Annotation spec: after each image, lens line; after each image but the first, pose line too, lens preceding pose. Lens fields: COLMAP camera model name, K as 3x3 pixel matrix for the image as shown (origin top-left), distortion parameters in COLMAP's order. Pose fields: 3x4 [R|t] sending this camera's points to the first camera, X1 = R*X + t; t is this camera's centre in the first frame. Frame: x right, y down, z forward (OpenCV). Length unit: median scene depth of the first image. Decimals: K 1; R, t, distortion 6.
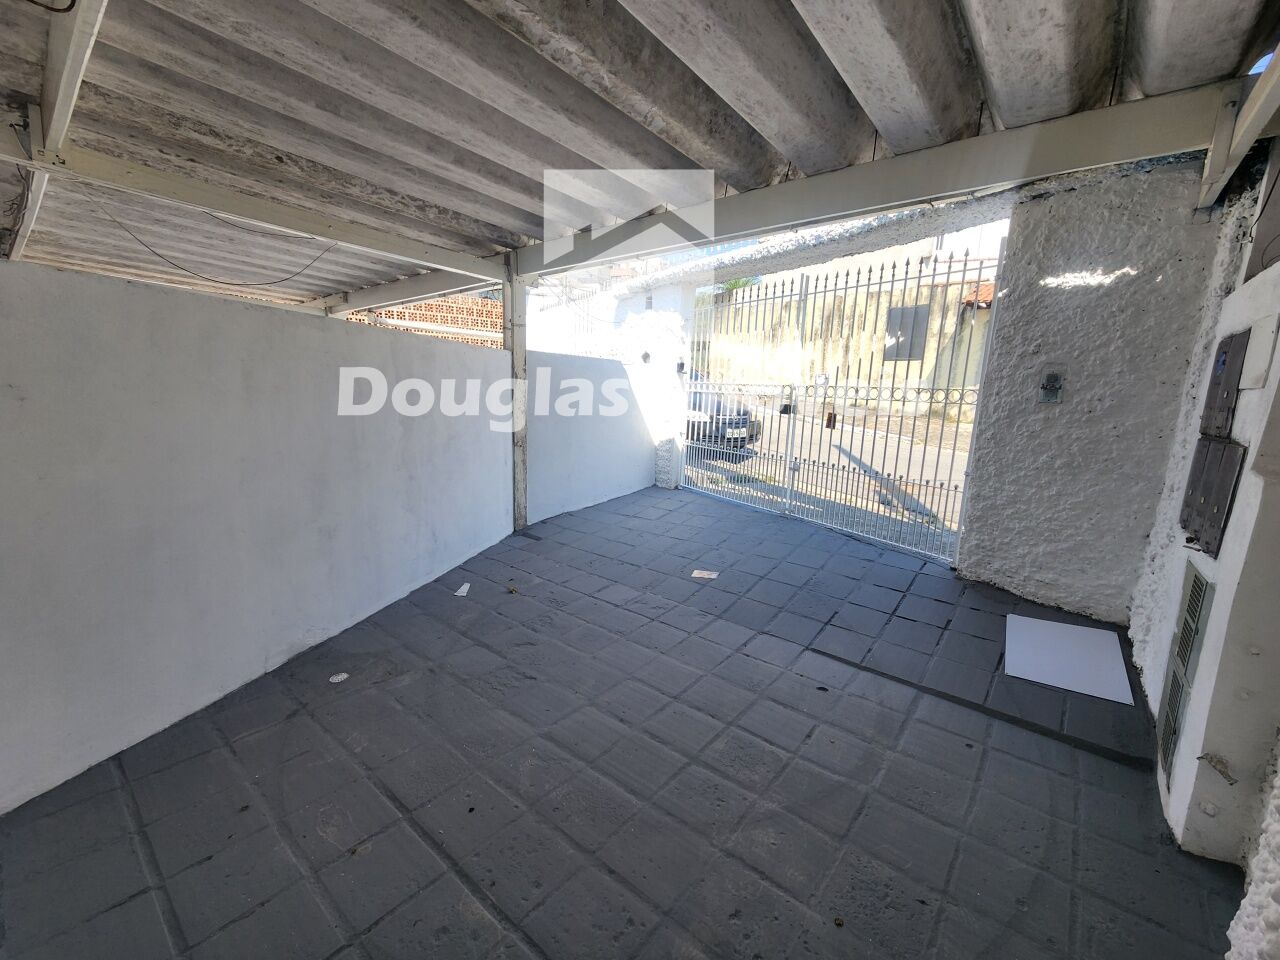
lens RADIAL K [[519.0, 0, 646.3], [0, 519.0, 480.0], [0, 0, 1]] dist [0.002224, -0.001375]
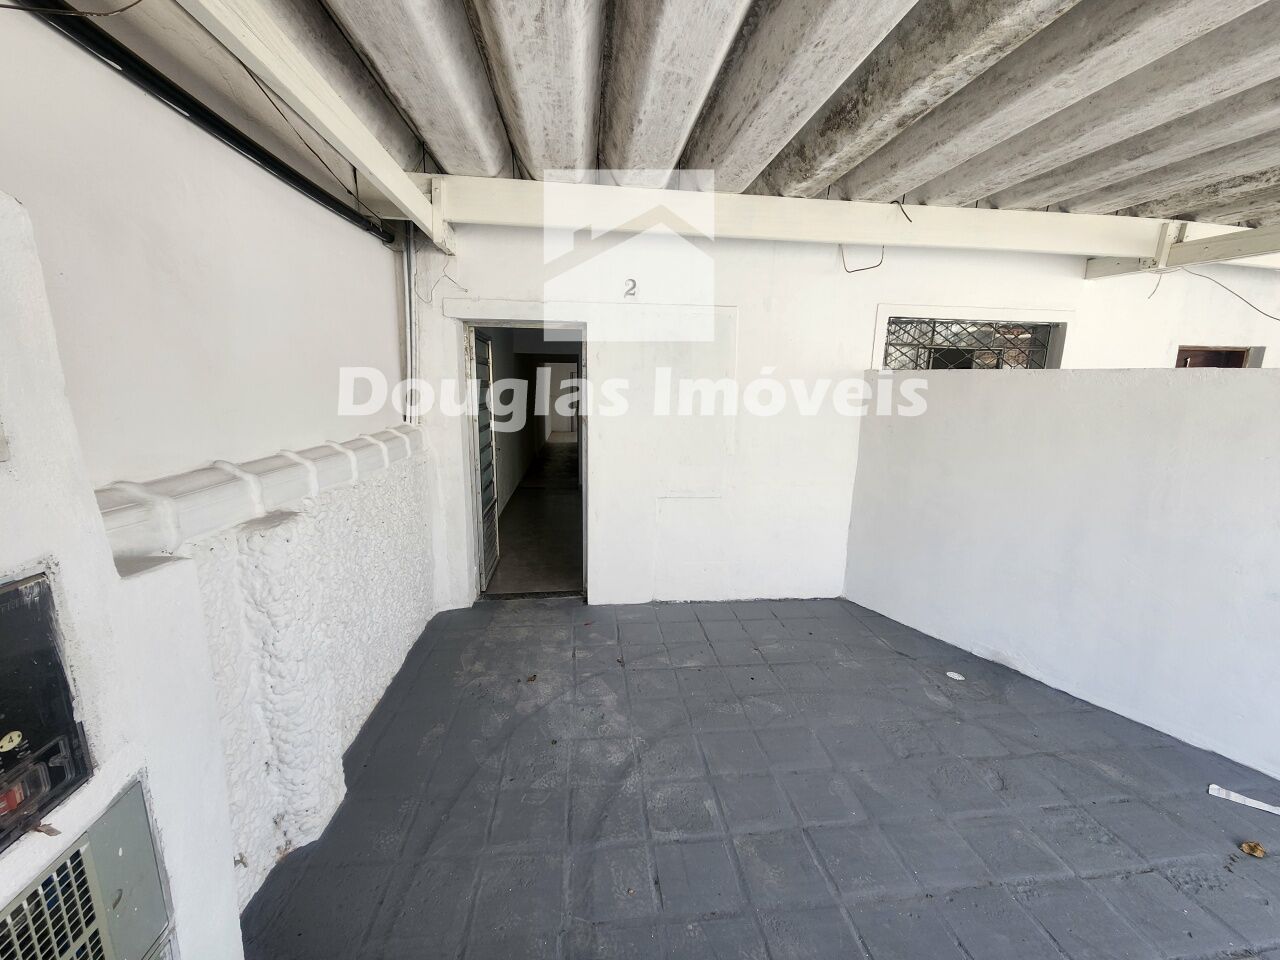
lens RADIAL K [[519.0, 0, 643.1], [0, 519.0, 480.8], [0, 0, 1]] dist [0.002224, -0.001375]
pose [[-0.694980, 0.087551, -0.713679, 0.723629], [-0.163488, 0.947321, 0.275418, -0.257708], [0.700196, 0.308088, -0.644056, 1.128918]]
